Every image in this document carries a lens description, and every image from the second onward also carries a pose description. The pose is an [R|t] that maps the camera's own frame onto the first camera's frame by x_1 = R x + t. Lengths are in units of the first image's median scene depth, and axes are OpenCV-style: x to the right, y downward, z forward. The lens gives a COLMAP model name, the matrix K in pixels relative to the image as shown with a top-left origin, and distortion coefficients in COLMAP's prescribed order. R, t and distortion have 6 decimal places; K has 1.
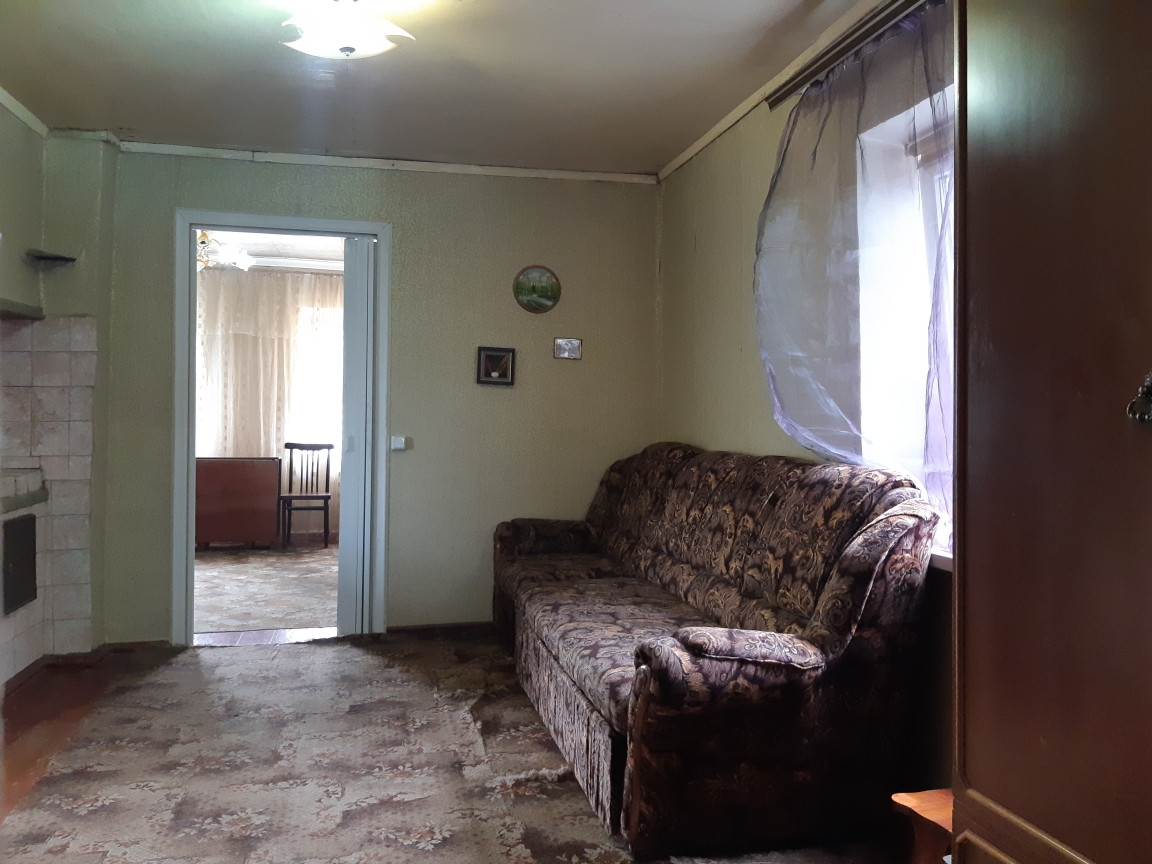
lens RADIAL K [[896.4, 0, 583.4], [0, 896.4, 426.4], [0, 0, 1]] dist [0.046615, -0.109220]
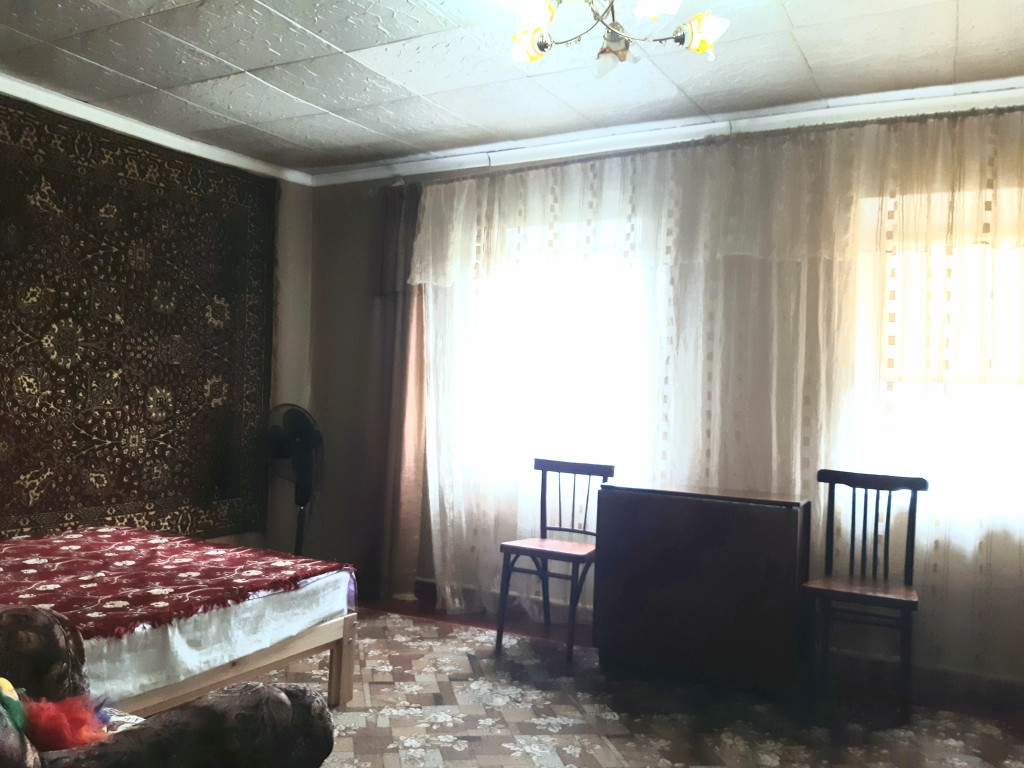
lens RADIAL K [[796.8, 0, 516.8], [0, 796.8, 385.0], [0, 0, 1]] dist [0.046615, -0.109220]
pose [[0.778264, 0.008155, -0.627884, -0.184297], [-0.021402, 0.999679, -0.013543, -0.019110], [0.627572, 0.023978, 0.778189, 0.550213]]
